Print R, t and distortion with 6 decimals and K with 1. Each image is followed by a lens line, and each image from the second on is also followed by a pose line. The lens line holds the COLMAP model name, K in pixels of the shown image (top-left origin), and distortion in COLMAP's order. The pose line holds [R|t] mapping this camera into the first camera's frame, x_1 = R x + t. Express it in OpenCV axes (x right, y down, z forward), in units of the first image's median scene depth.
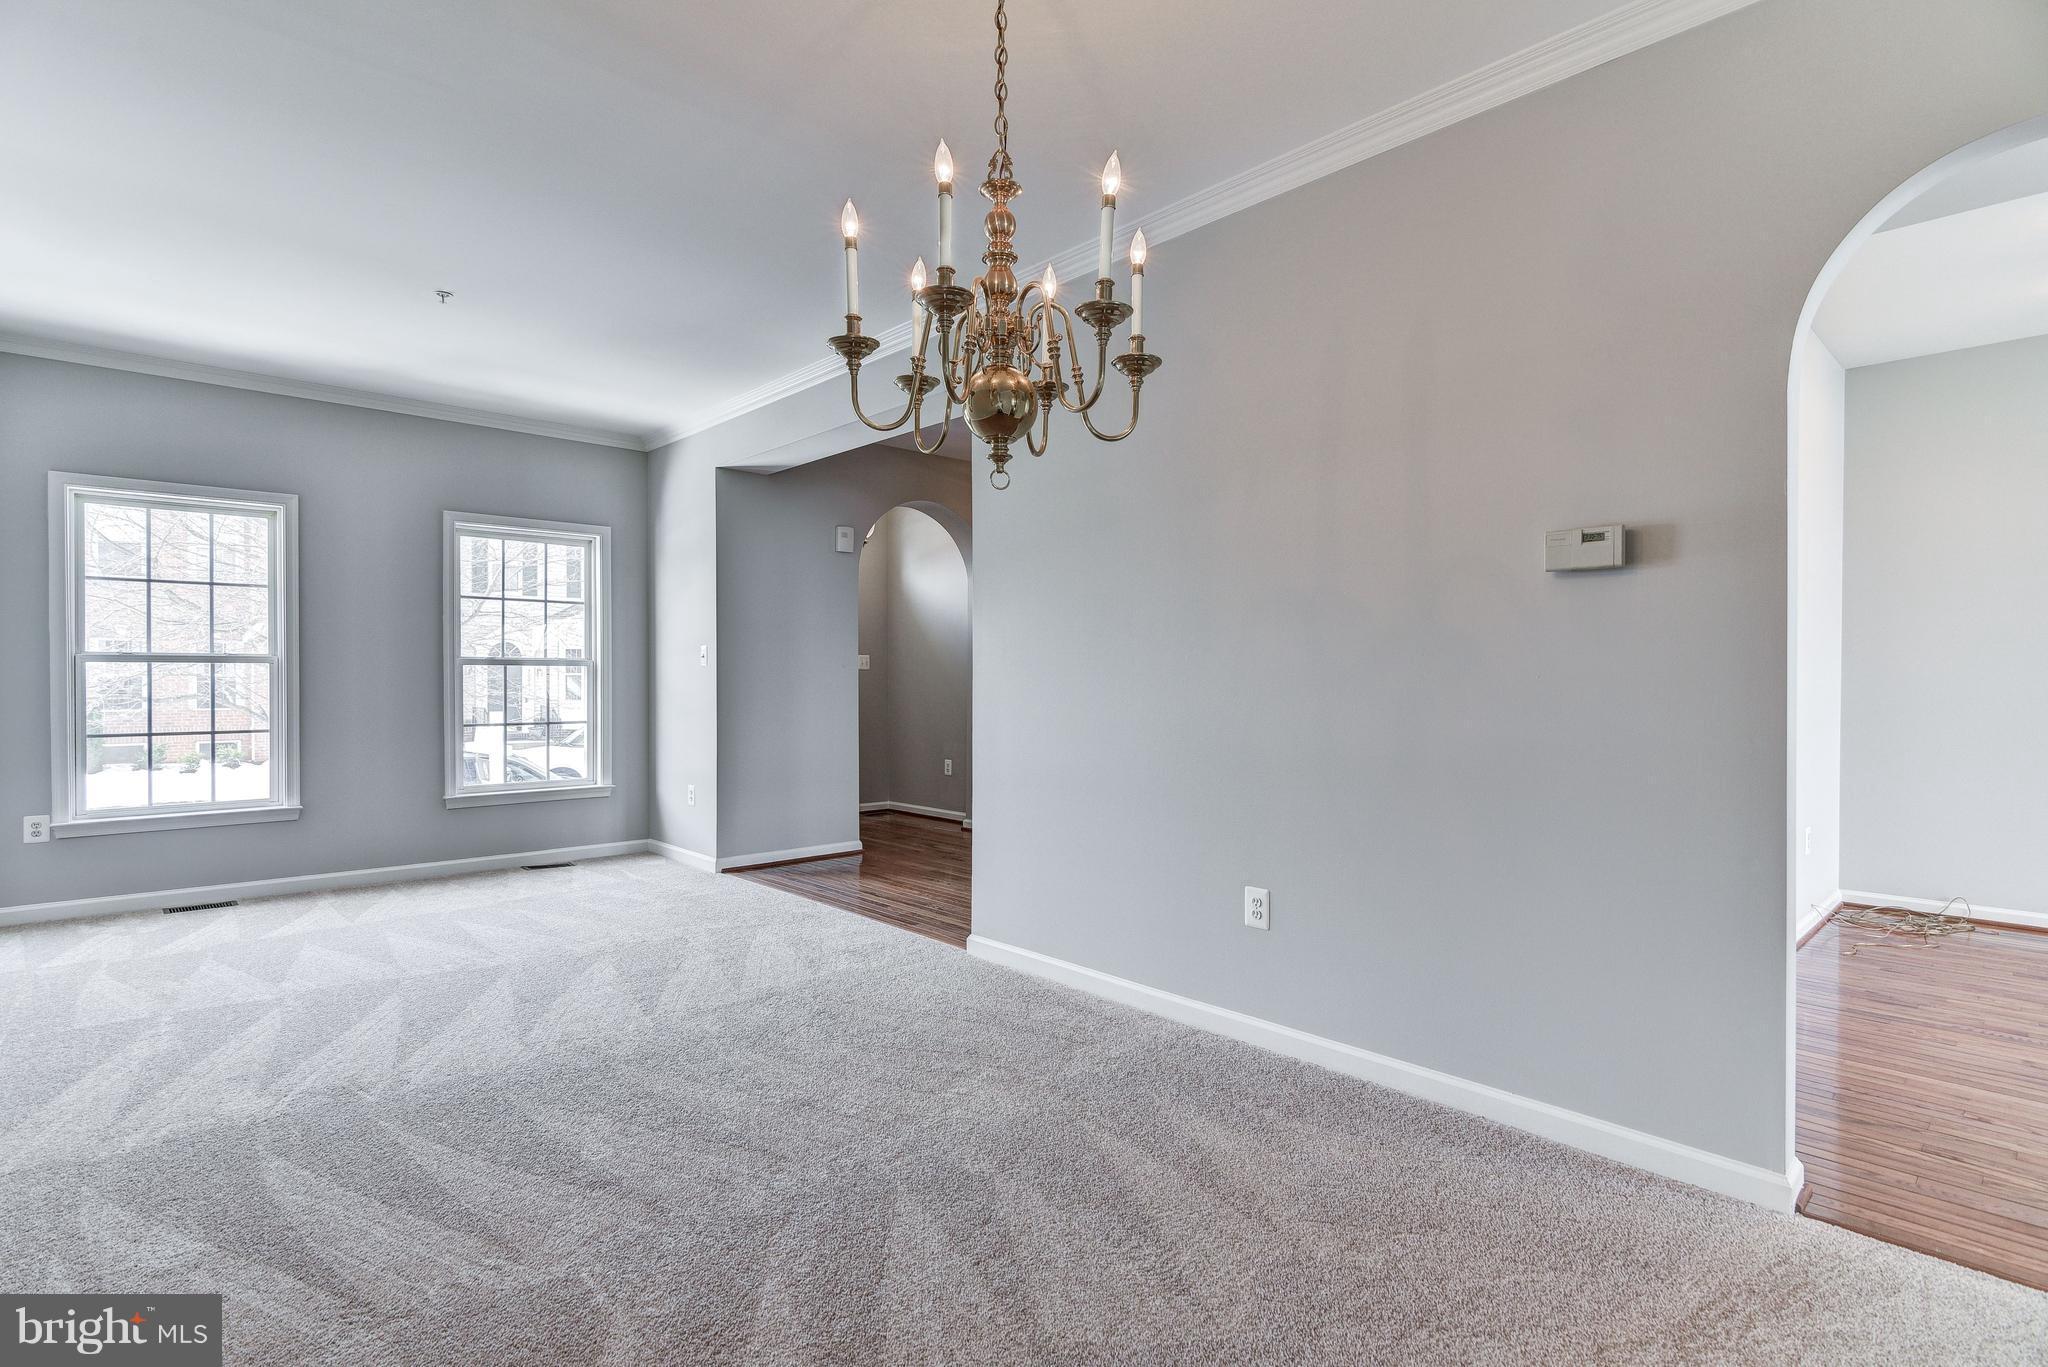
lens RADIAL K [[1000.2, 0, 1006.9], [0, 1000.2, 683.6], [0, 0, 1]] dist [-0.000367, -0.001181]
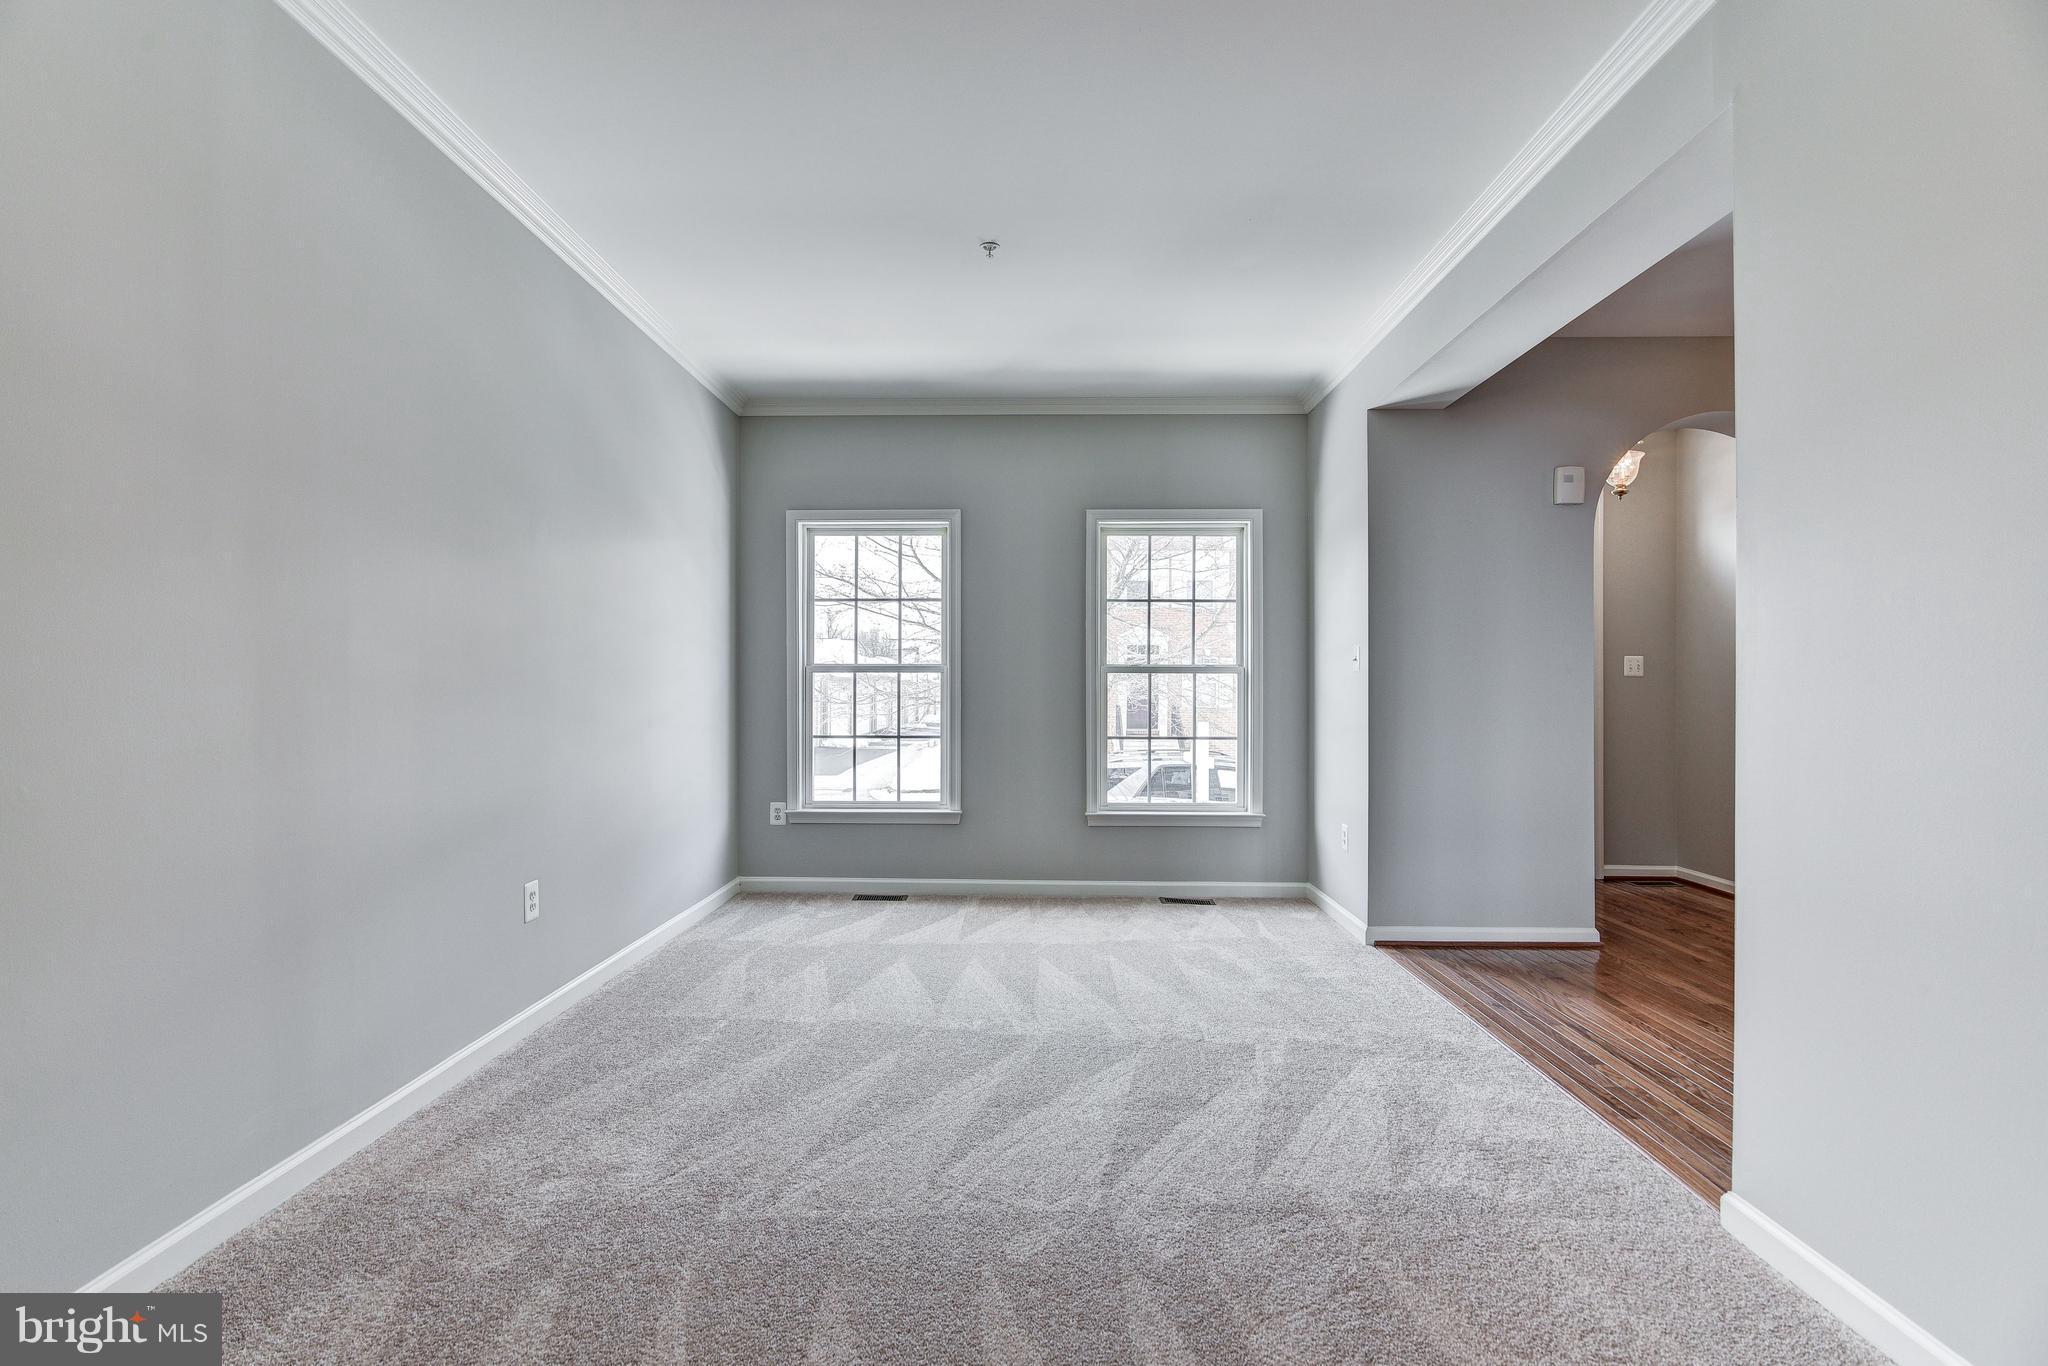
lens RADIAL K [[1000.2, 0, 1006.9], [0, 1000.2, 683.1], [0, 0, 1]] dist [-0.000367, -0.001181]
pose [[0.724820, -0.001325, -0.688937, 0.033980], [-0.006305, 0.999944, -0.008556, -0.000447], [0.688909, 0.010546, 0.724771, 0.269751]]
